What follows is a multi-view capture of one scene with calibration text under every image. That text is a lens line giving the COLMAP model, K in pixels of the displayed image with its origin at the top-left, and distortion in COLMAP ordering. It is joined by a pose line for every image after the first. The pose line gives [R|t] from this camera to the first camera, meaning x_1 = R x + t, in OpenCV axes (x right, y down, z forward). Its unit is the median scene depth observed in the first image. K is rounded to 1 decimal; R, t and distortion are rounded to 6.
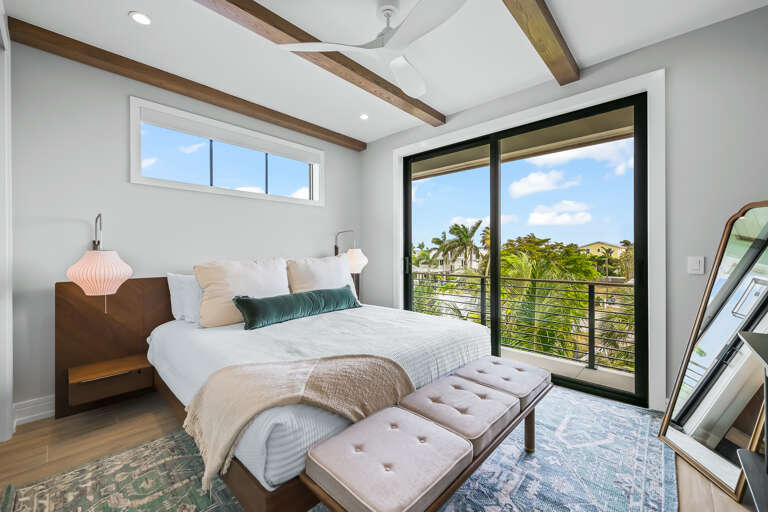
lens RADIAL K [[309.2, 0, 384.4], [0, 309.2, 251.9], [0, 0, 1]] dist [0.003759, 0.000501]
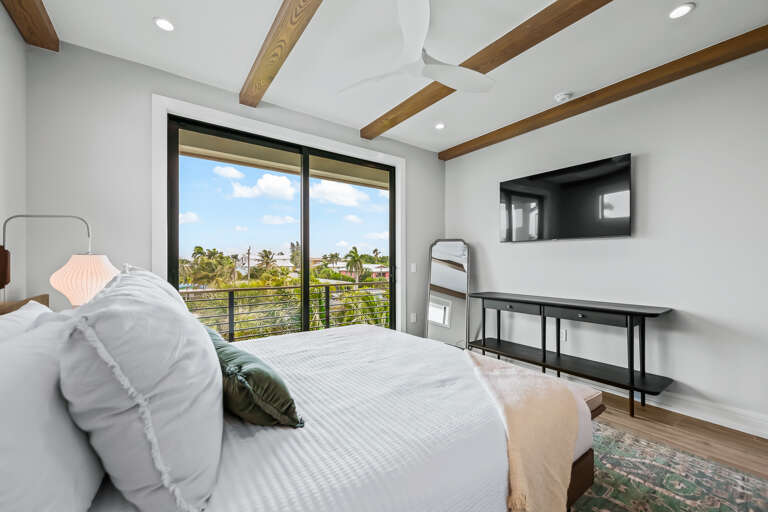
lens RADIAL K [[309.2, 0, 384.5], [0, 309.2, 261.1], [0, 0, 1]] dist [0.003759, 0.000501]
pose [[0.180849, 0.000201, 0.983511, -0.706522], [0.003241, 0.999994, -0.000800, 0.003122], [-0.983505, 0.003332, 0.180848, 0.635878]]
